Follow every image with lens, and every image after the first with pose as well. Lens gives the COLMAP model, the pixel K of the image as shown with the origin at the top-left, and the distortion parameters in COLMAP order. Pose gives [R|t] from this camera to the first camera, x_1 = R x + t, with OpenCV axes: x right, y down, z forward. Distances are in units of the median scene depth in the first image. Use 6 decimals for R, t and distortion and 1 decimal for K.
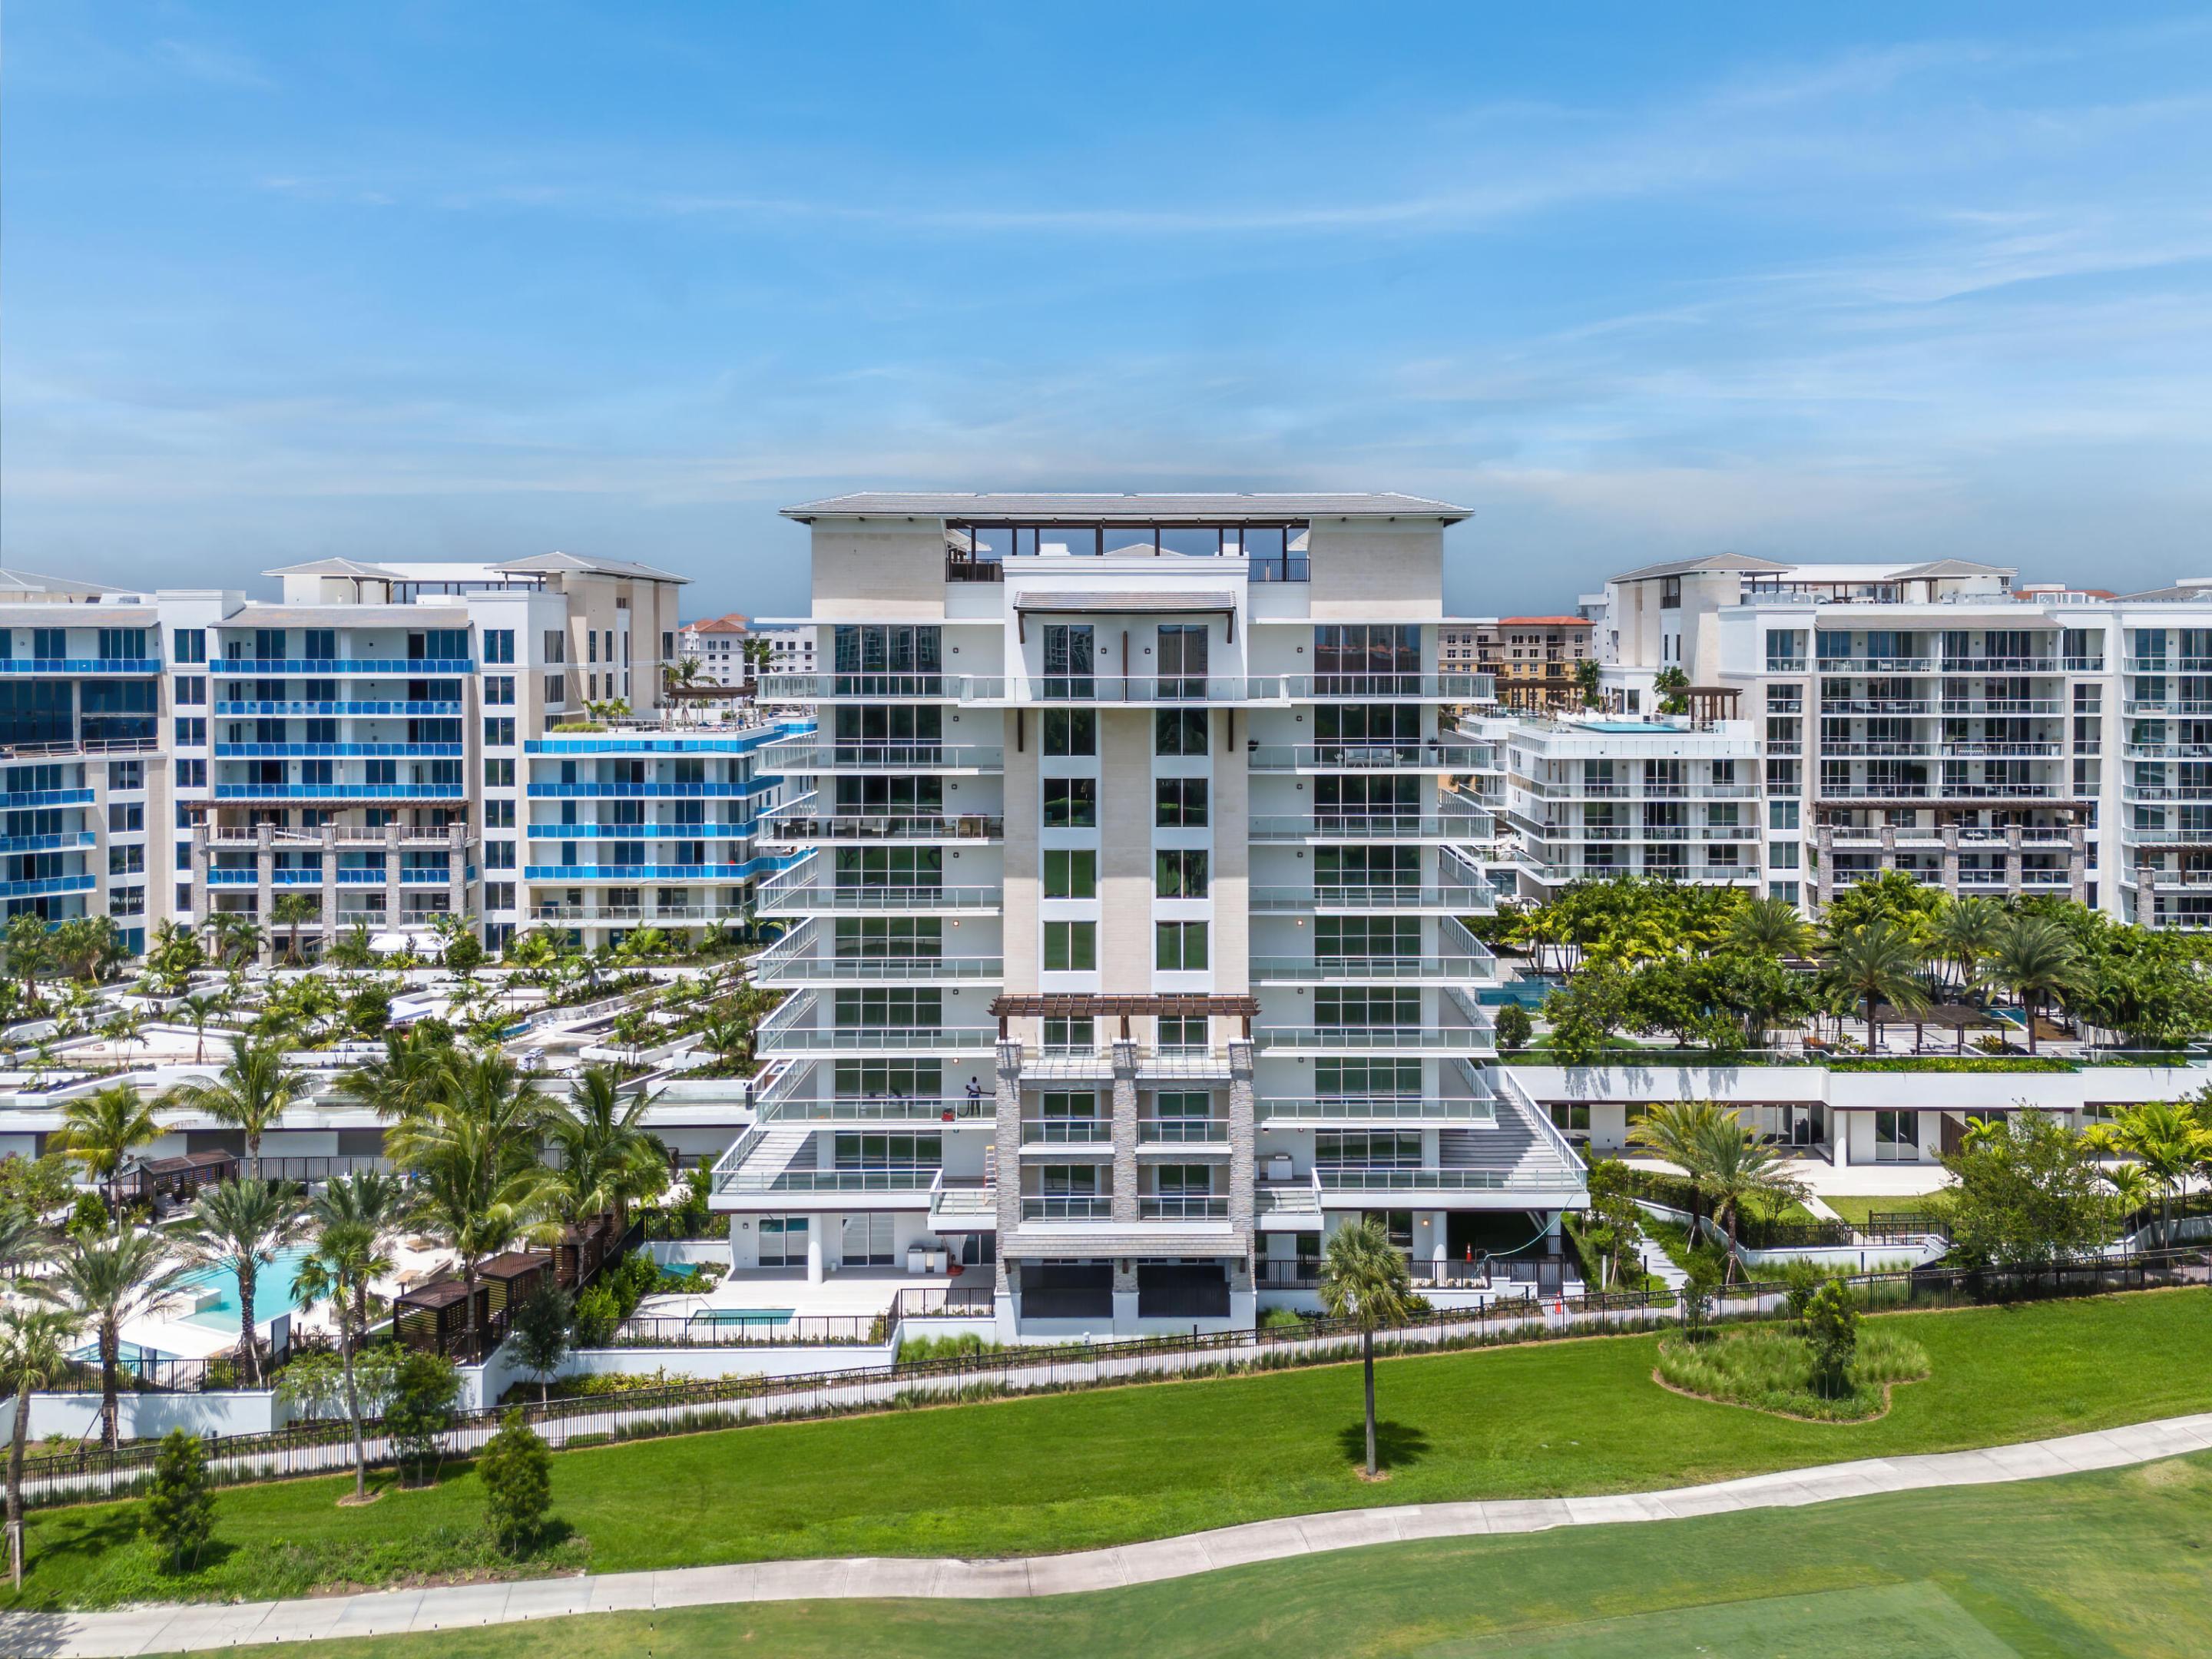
lens RADIAL K [[1792.1, 0, 1201.3], [0, 1792.1, 663.2], [0, 0, 1]] dist [0.063829, -0.061328]
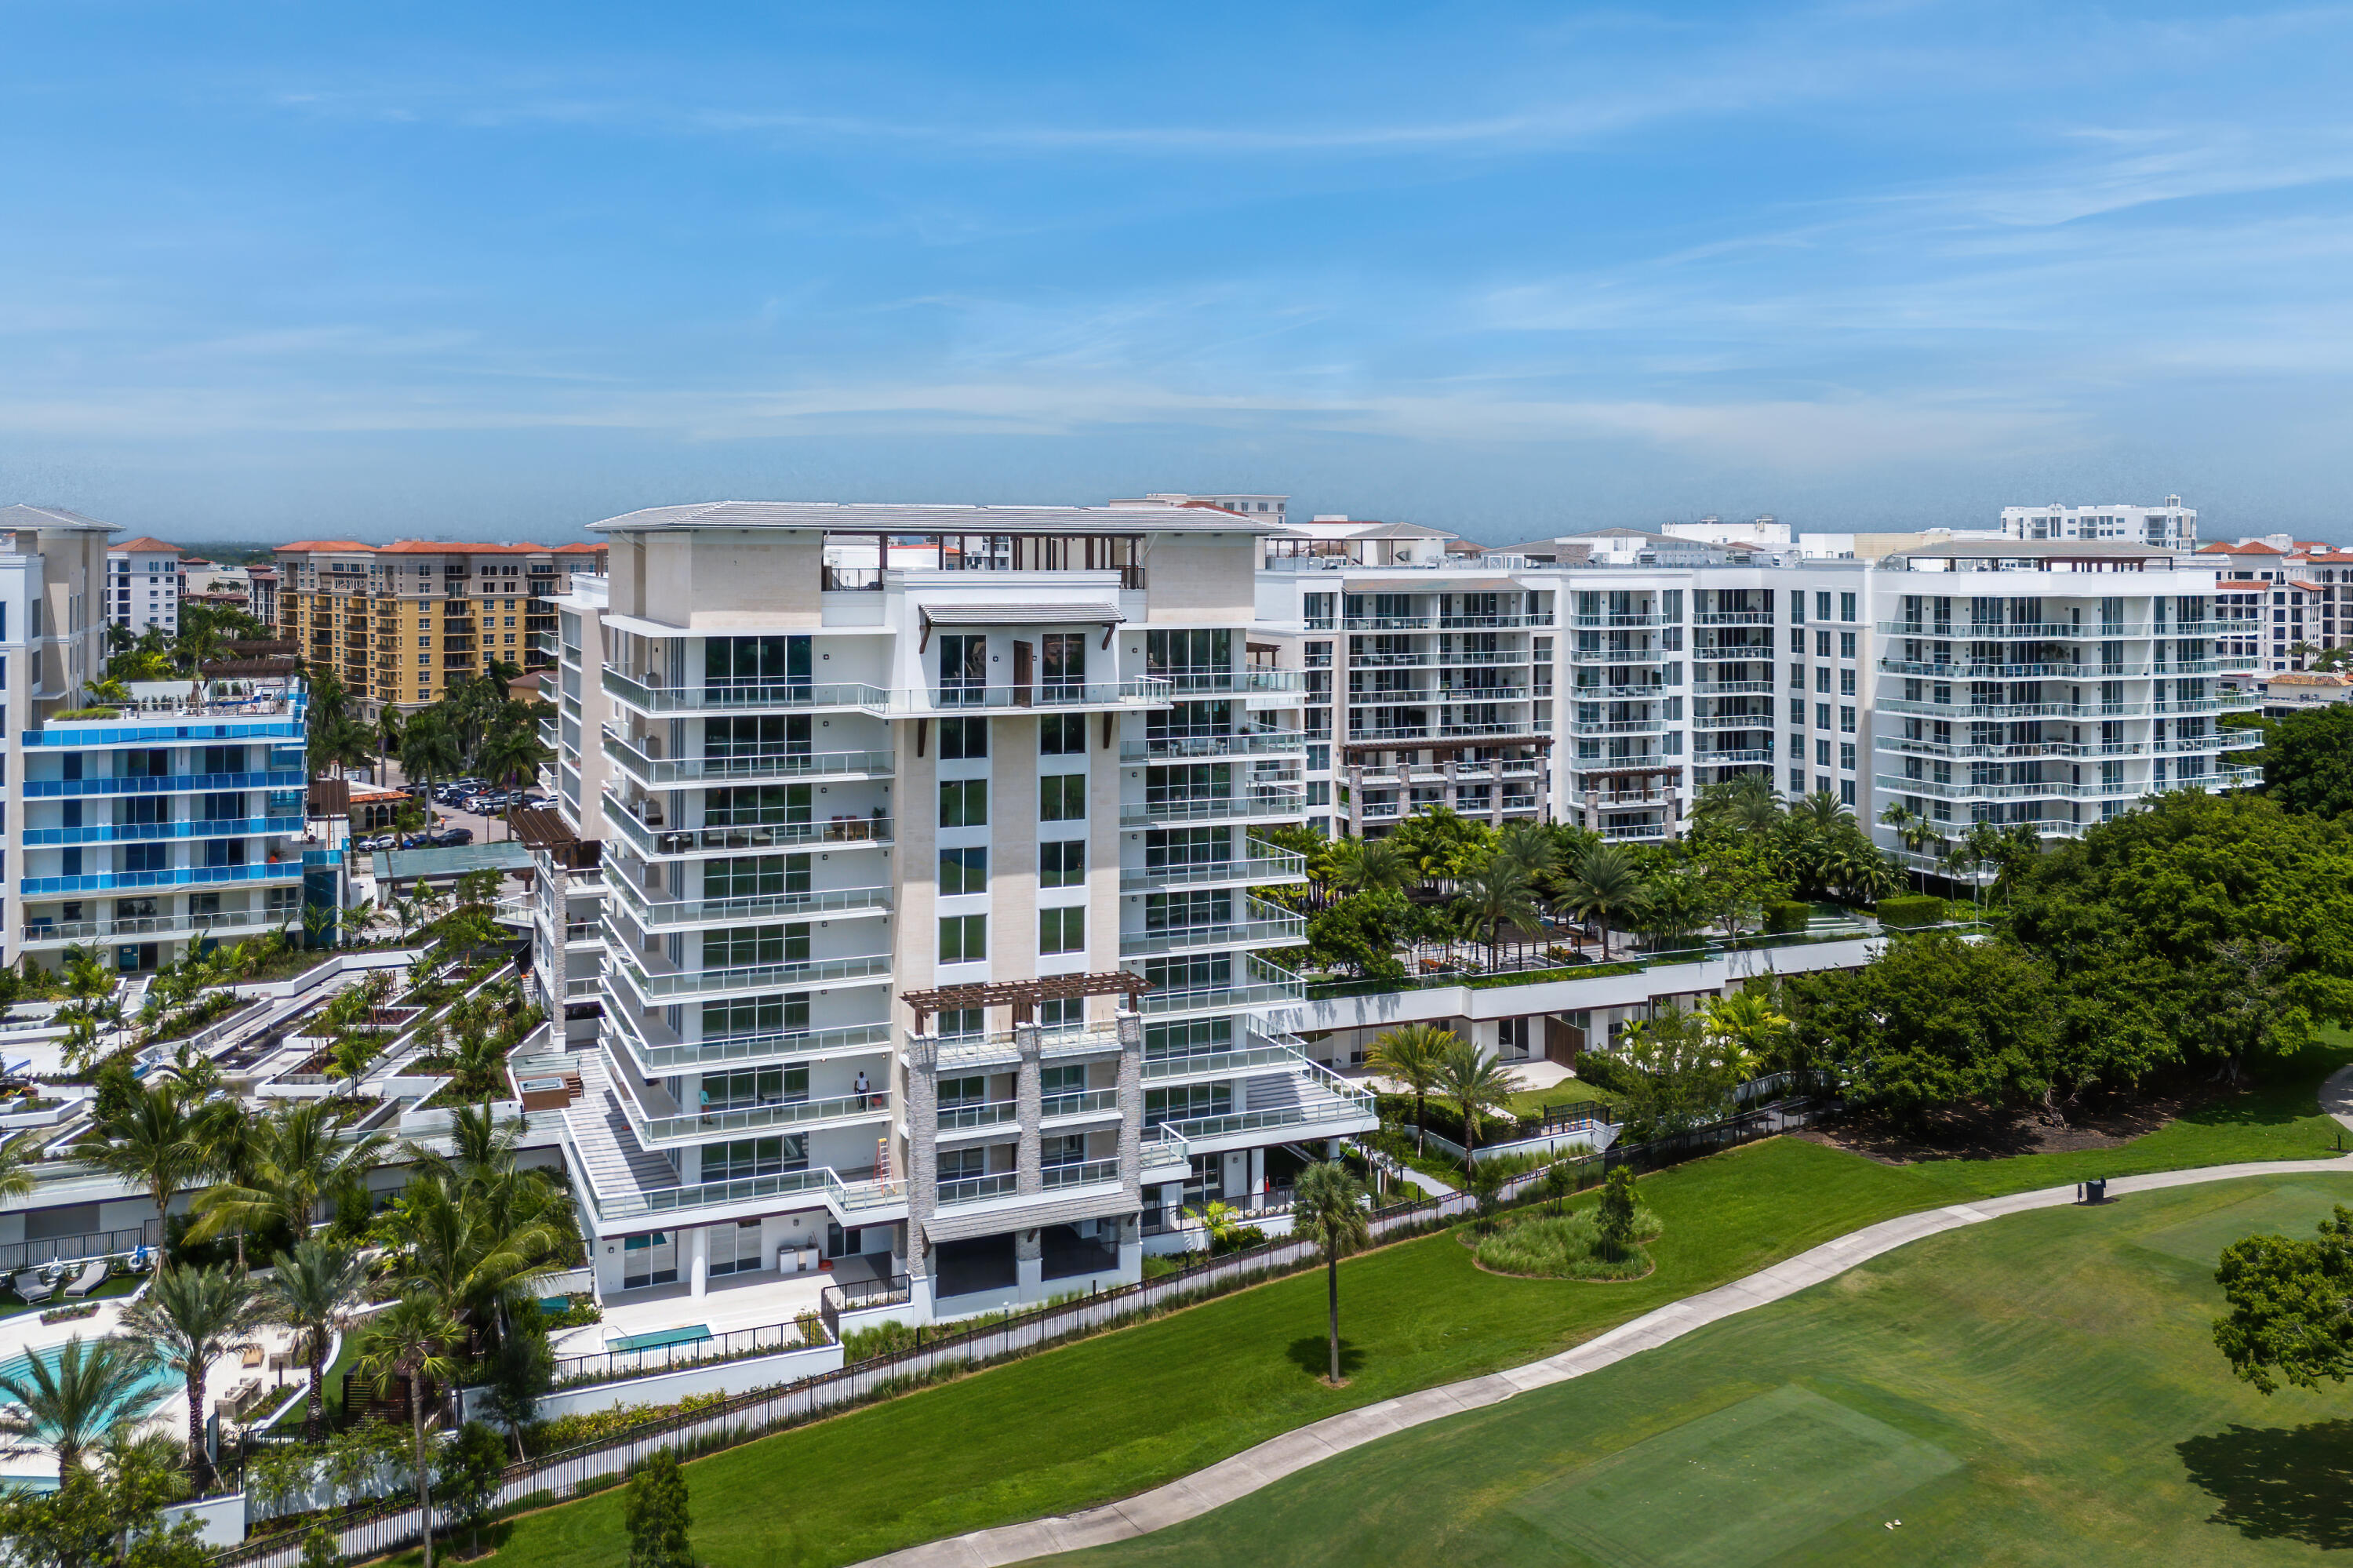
lens RADIAL K [[1871.6, 0, 1162.3], [0, 1871.6, 548.3], [0, 0, 1]] dist [0.074627, -0.077830]
pose [[0.921234, 0.004770, 0.388979, -0.386158], [-0.001060, 0.999952, -0.009751, -0.060641], [-0.389006, 0.008570, 0.921195, -0.066914]]
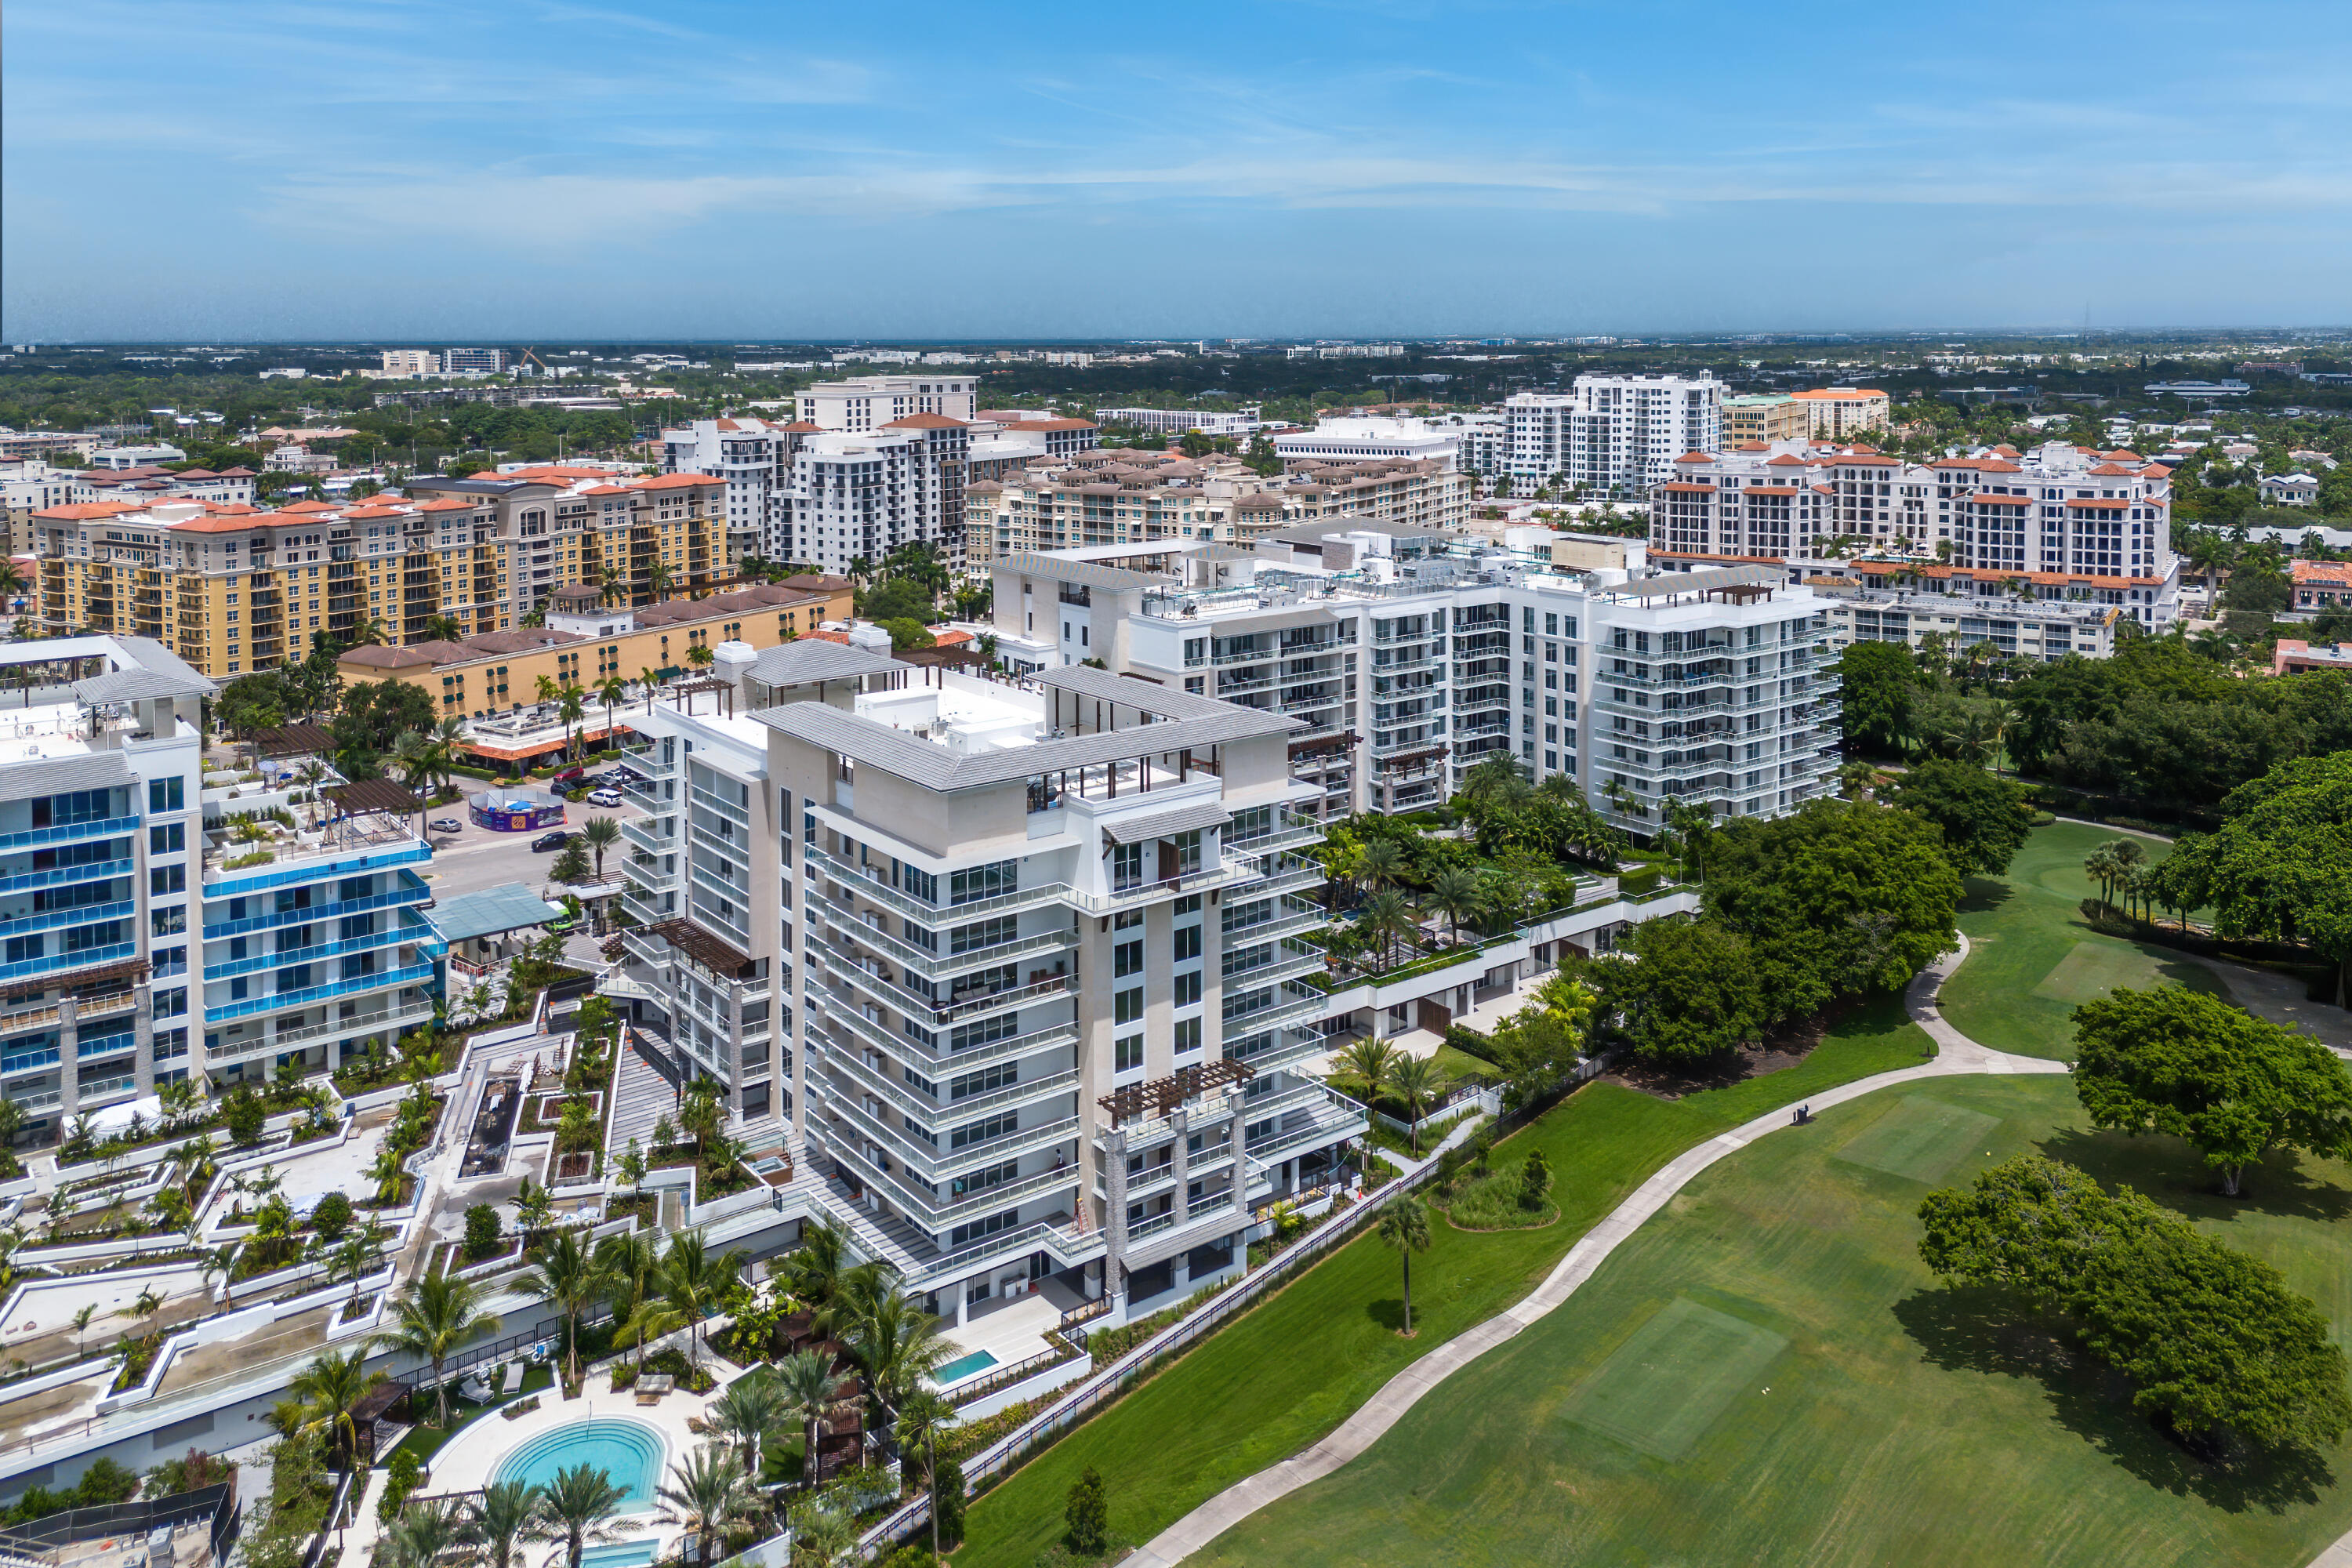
lens RADIAL K [[1821.2, 0, 1219.6], [0, 1821.2, 400.6], [0, 0, 1]] dist [0.075026, -0.075882]
pose [[0.795775, -0.021818, 0.605199, -0.918462], [0.006547, 0.999602, 0.027429, -0.426871], [-0.605557, -0.017865, 0.795602, -0.270168]]
